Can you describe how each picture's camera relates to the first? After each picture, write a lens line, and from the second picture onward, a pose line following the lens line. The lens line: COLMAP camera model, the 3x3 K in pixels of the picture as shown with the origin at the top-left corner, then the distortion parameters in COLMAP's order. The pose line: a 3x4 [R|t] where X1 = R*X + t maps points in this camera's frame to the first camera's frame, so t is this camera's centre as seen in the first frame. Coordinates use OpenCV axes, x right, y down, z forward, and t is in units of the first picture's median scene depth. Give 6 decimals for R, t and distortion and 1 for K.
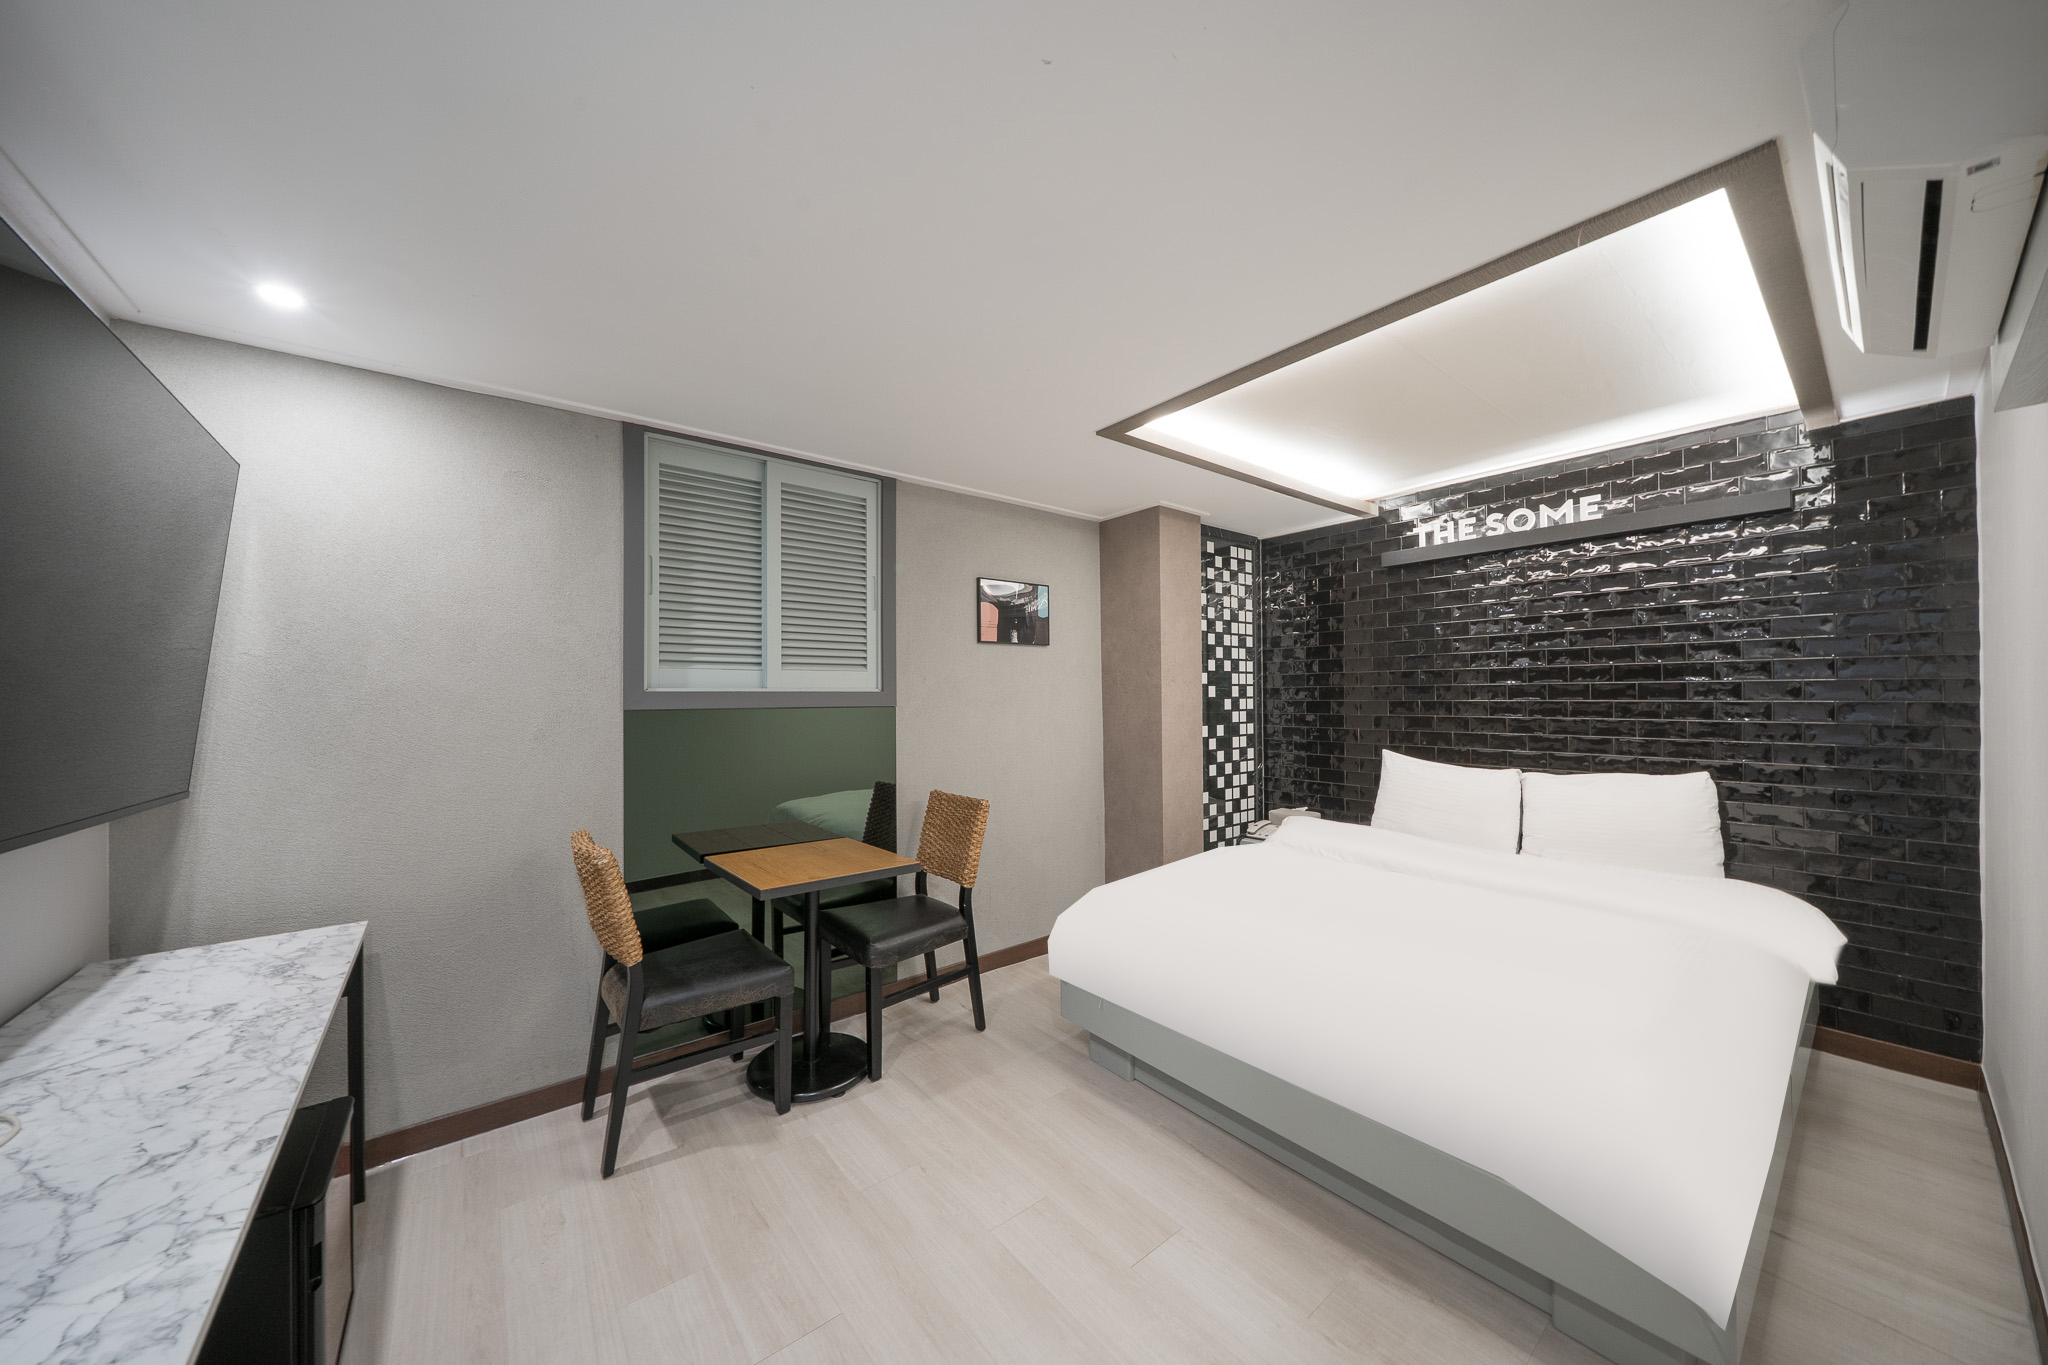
lens RADIAL K [[695.3, 0, 1020.9], [0, 695.3, 689.1], [0, 0, 1]] dist [-0.001219, -0.000087]
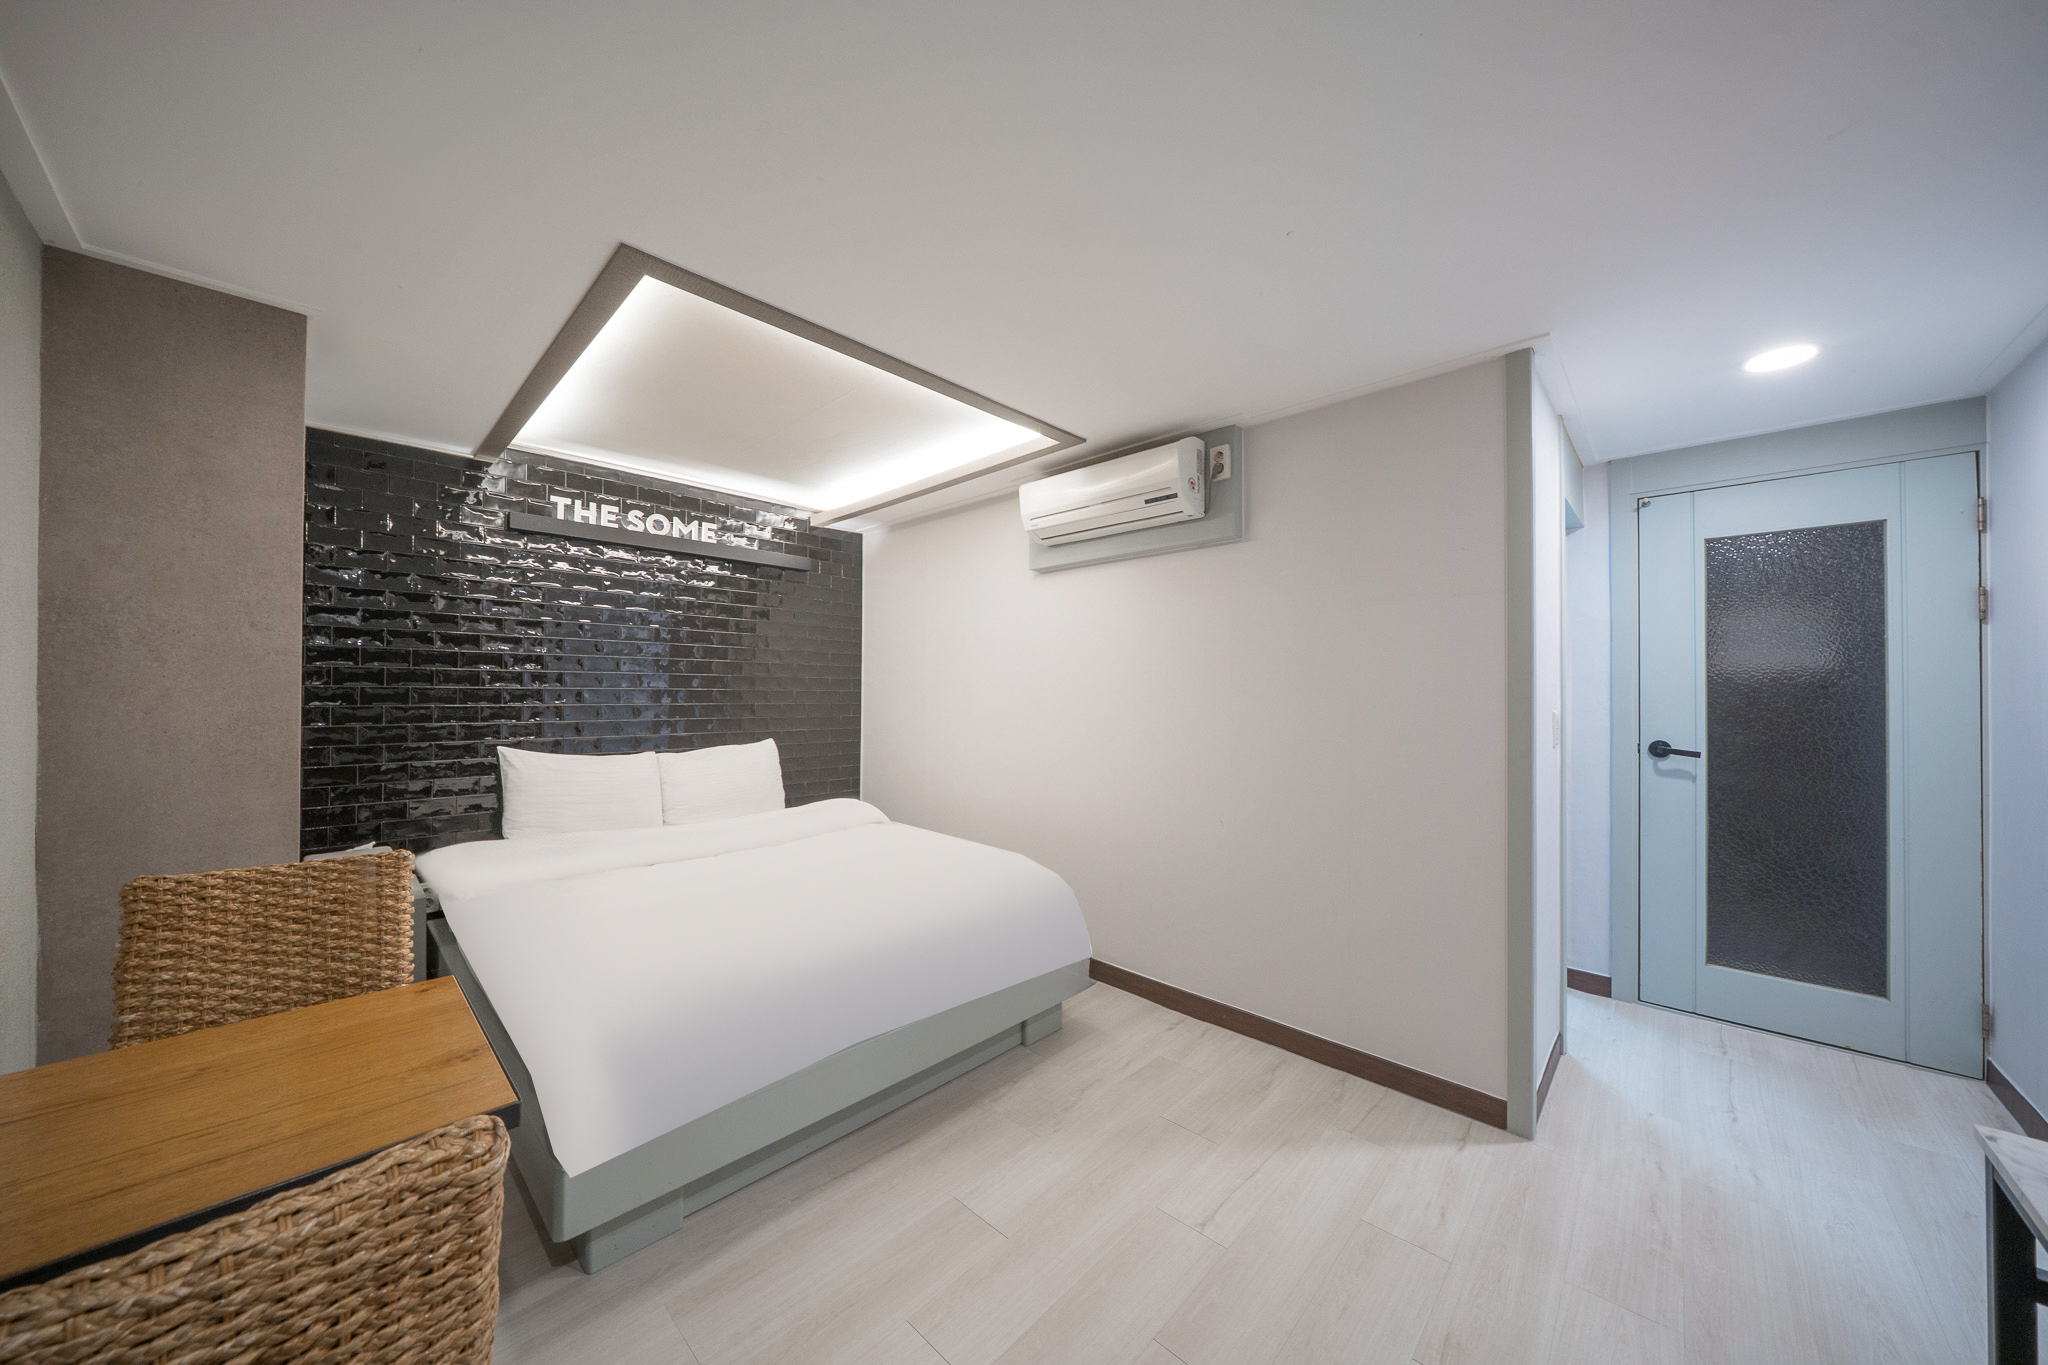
lens RADIAL K [[695.3, 0, 1020.9], [0, 695.3, 689.1], [0, 0, 1]] dist [-0.001219, -0.000087]
pose [[-0.132184, 0.001893, 0.991223, -0.417447], [-0.026440, 0.999636, -0.005435, 0.006947], [-0.990873, -0.026926, -0.132086, 0.537643]]
